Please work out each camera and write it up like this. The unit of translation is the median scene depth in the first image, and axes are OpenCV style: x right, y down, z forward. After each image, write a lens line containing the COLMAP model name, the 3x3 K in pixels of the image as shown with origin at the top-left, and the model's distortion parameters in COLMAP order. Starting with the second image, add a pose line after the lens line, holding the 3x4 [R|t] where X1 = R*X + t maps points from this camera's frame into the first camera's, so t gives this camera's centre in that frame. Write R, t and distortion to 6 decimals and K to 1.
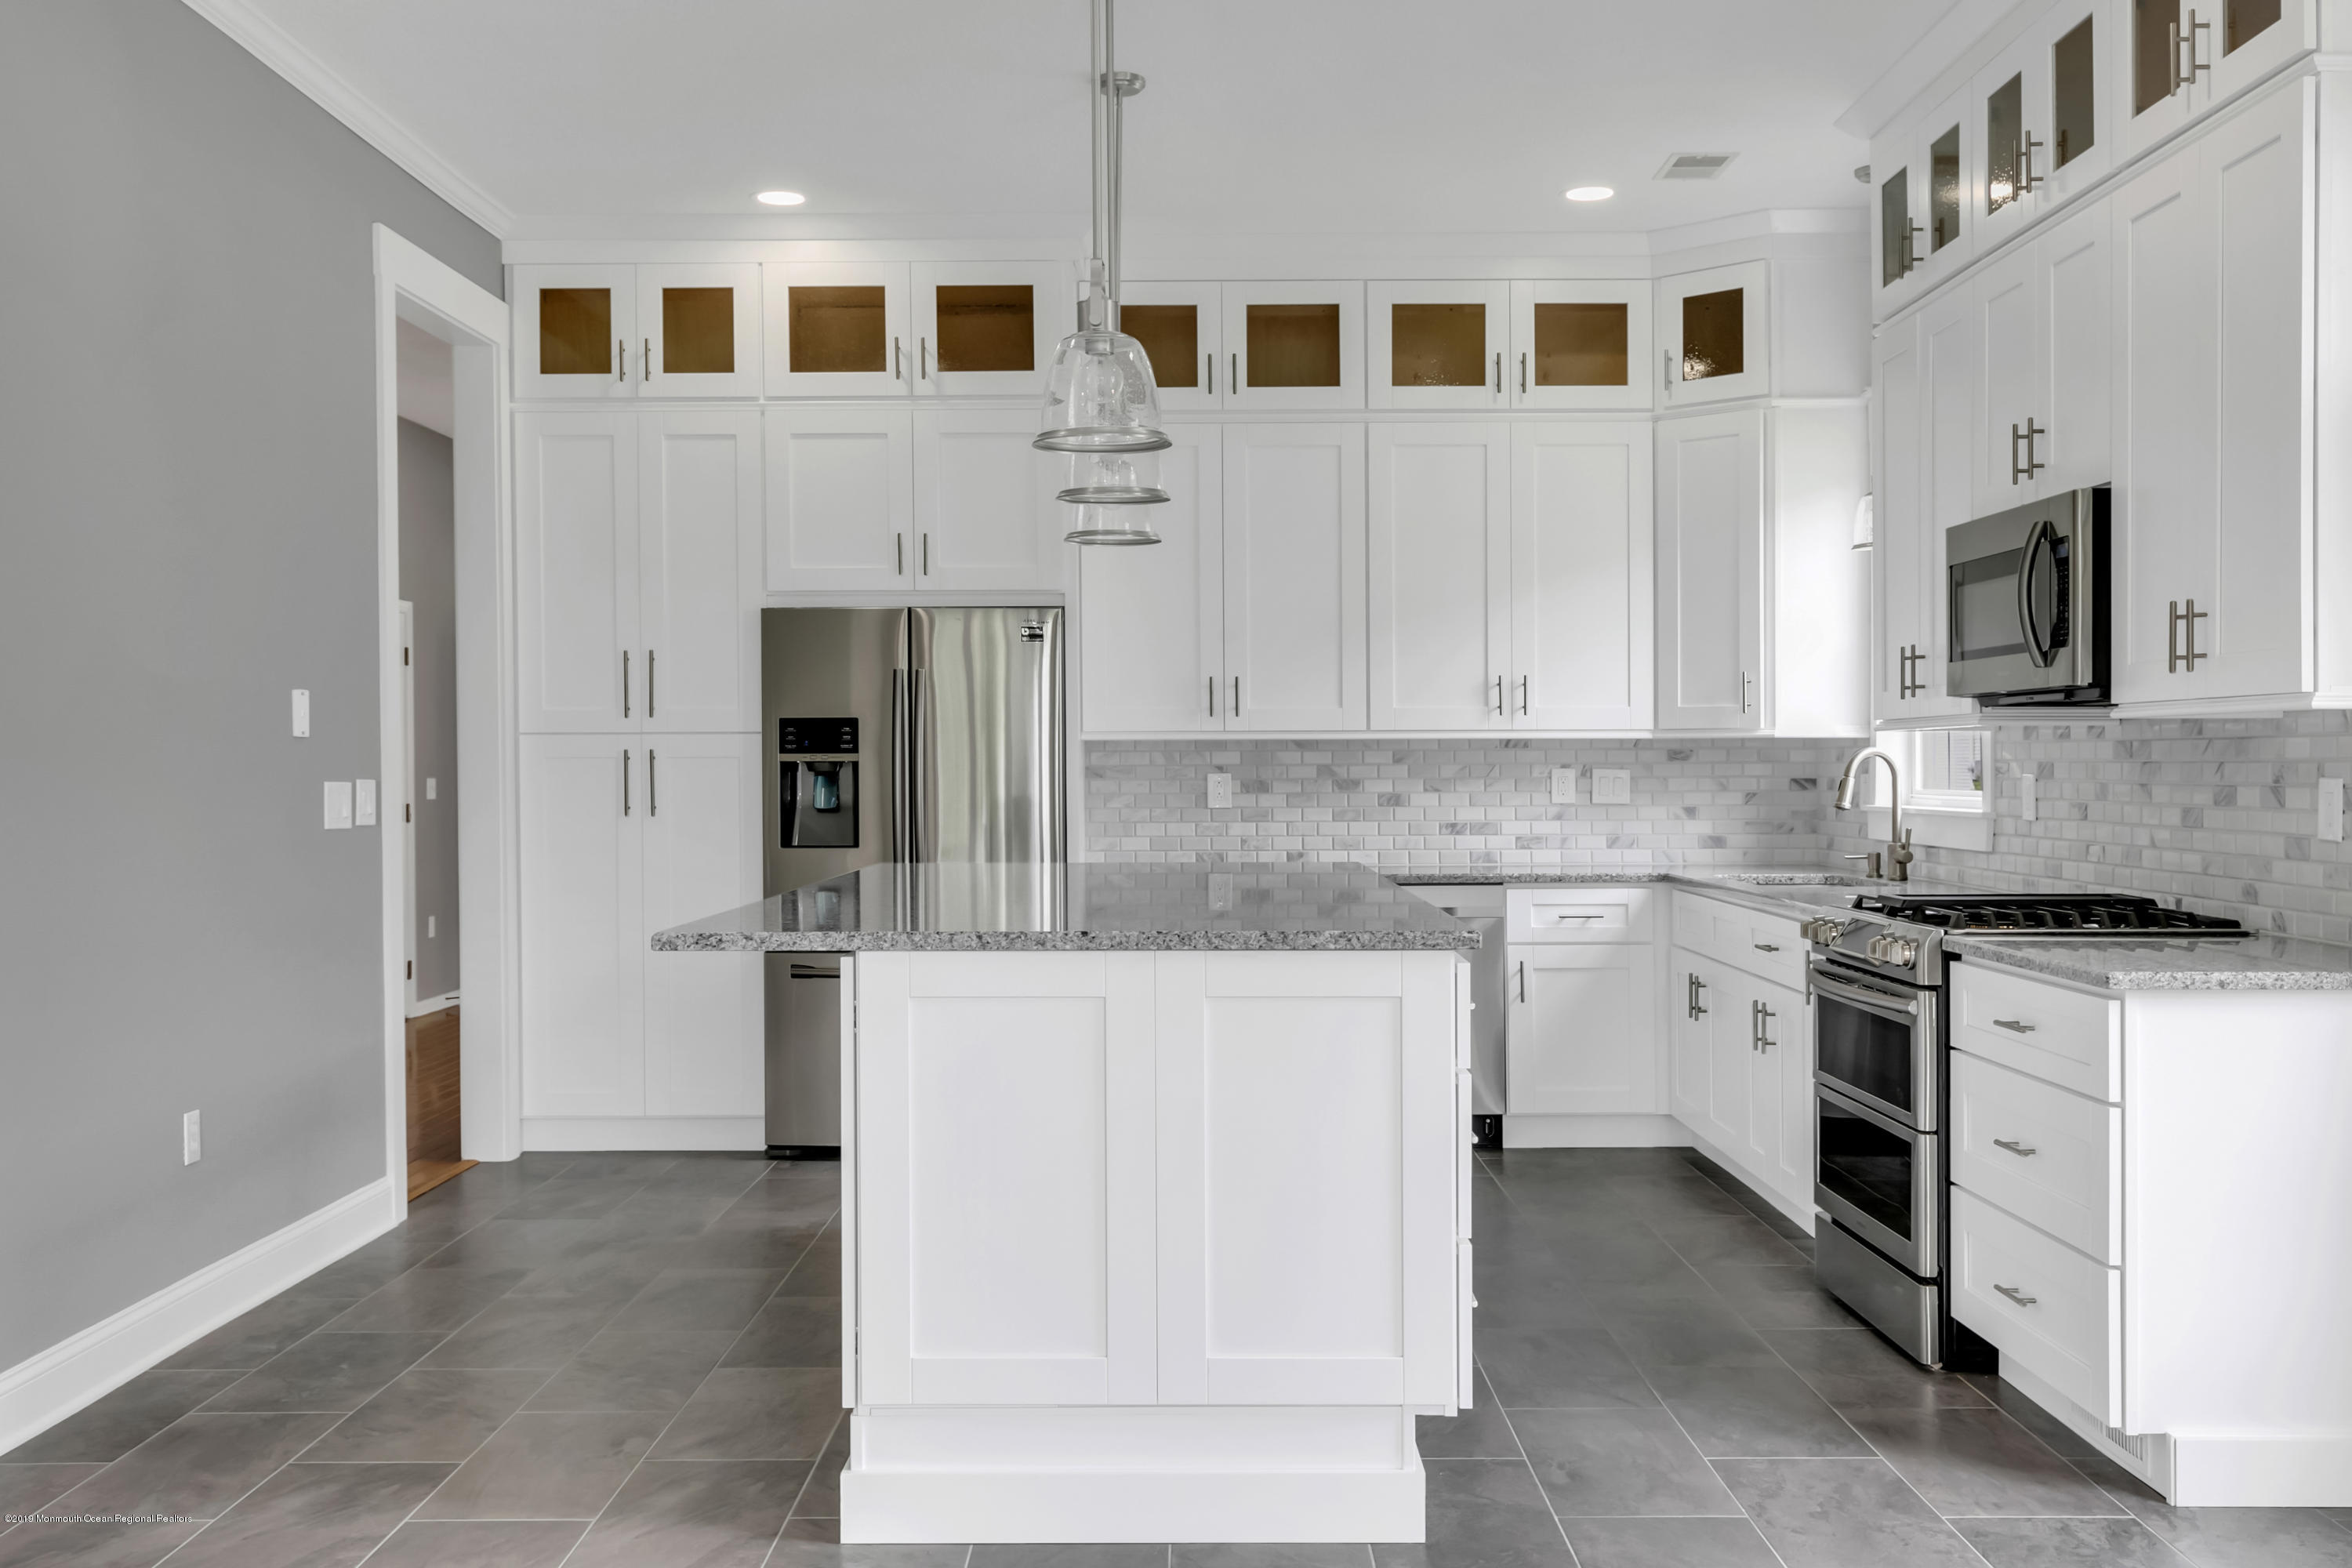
lens RADIAL K [[2355.4, 0, 1160.2], [0, 2355.4, 787.4], [0, 0, 1]] dist [0.017064, 0.000000]
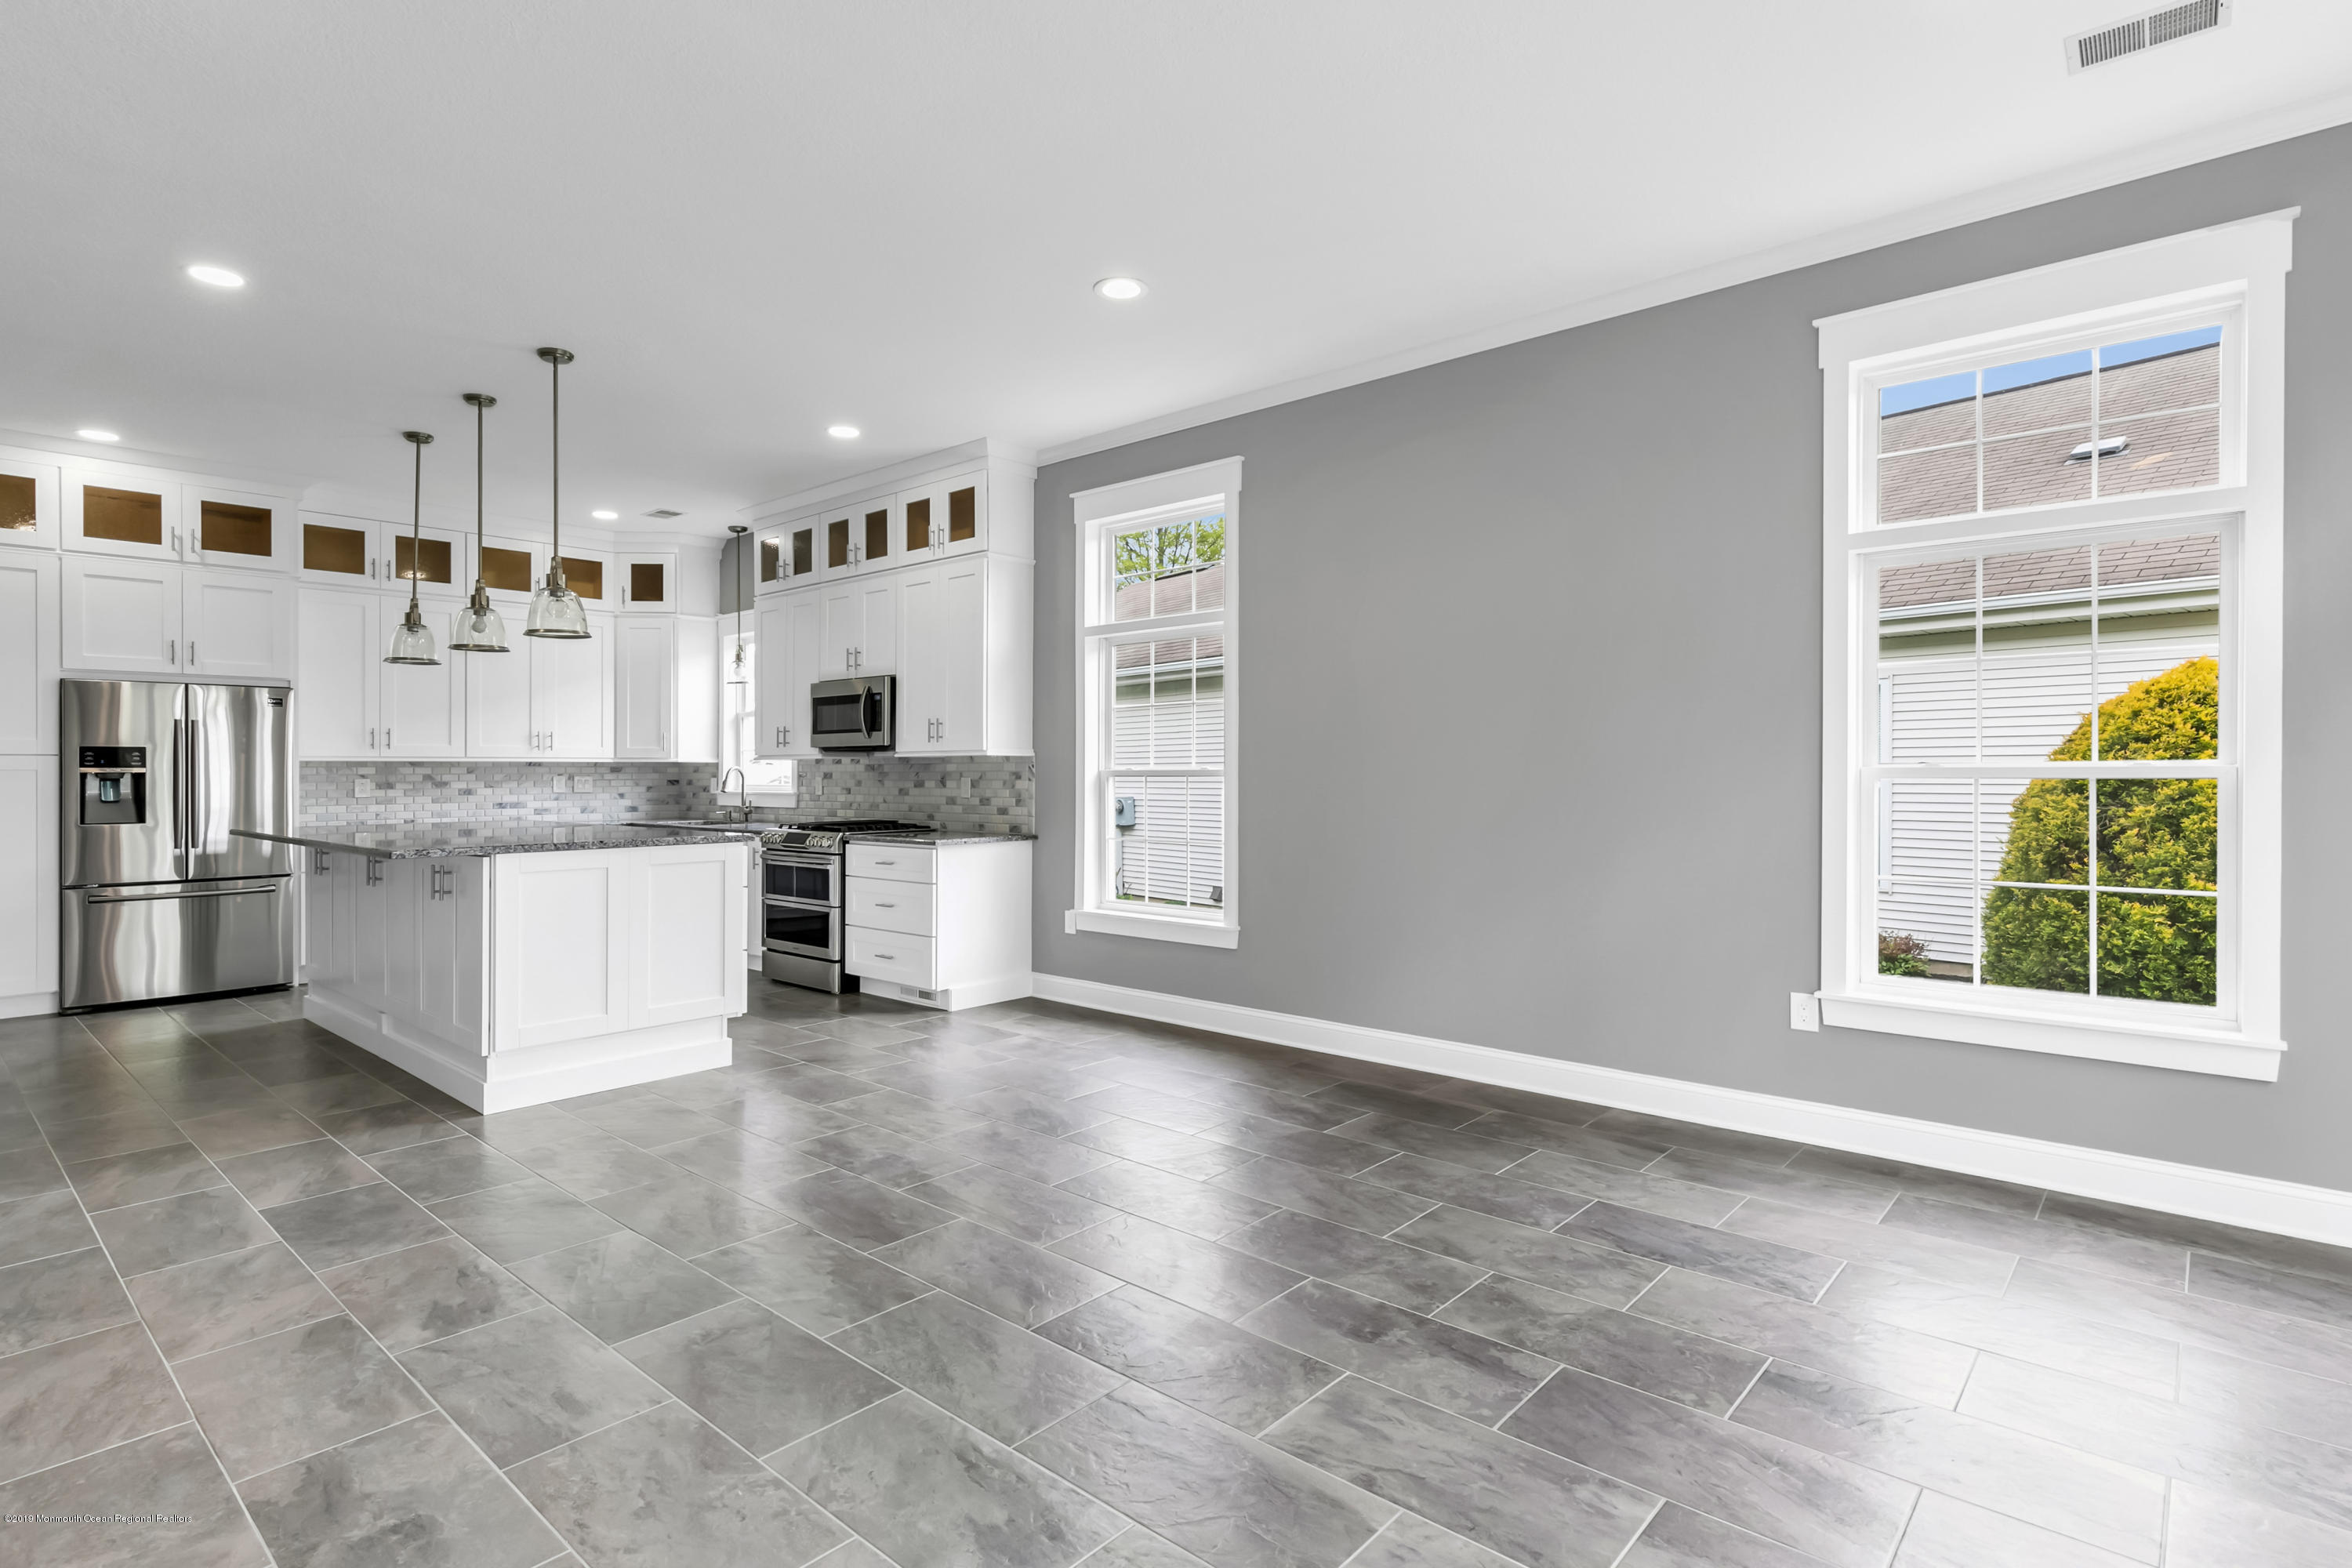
lens RADIAL K [[1171.3, 0, 1233.0], [0, 1171.3, 759.5], [0, 0, 1]] dist [0.005661, -0.000636]
pose [[0.631434, 0.008870, 0.775379, -0.286340], [0.009529, 0.999770, -0.019198, 0.003449], [-0.775371, 0.019511, 0.631204, -0.141616]]
